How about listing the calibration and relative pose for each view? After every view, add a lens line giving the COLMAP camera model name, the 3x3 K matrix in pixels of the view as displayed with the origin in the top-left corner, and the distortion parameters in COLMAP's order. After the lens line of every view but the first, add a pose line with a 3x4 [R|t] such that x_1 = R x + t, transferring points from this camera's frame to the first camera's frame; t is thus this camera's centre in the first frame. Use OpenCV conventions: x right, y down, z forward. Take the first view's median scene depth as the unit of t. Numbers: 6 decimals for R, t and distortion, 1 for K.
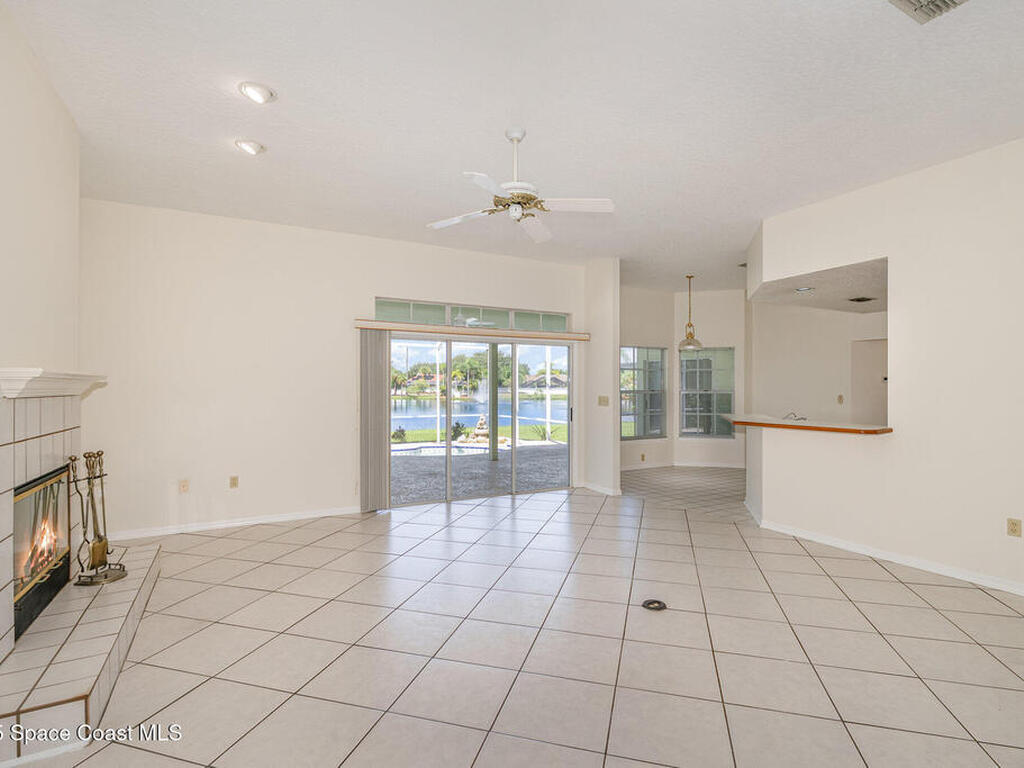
lens RADIAL K [[519.5, 0, 512.8], [0, 519.5, 387.8], [0, 0, 1]] dist [-0.001332, 0.000603]
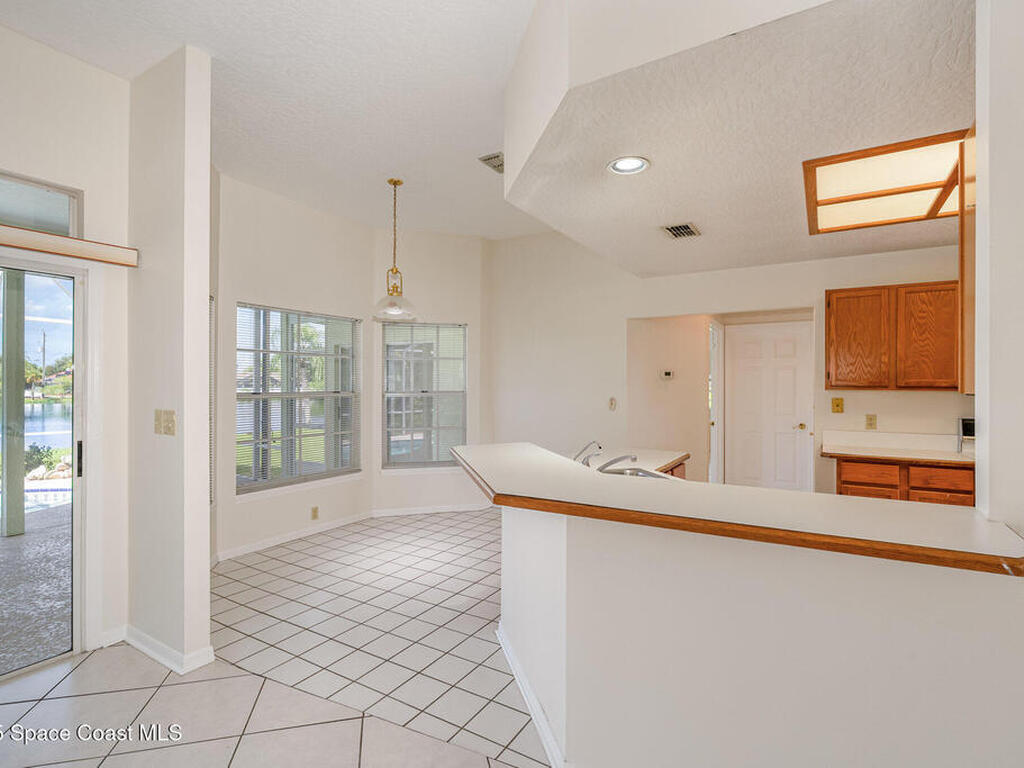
lens RADIAL K [[519.5, 0, 512.8], [0, 519.5, 387.8], [0, 0, 1]] dist [-0.001332, 0.000603]
pose [[0.868718, -0.001094, 0.495306, 0.151306], [0.000684, 0.999999, 0.001010, 0.000375], [-0.495307, -0.000539, 0.868718, 0.394474]]
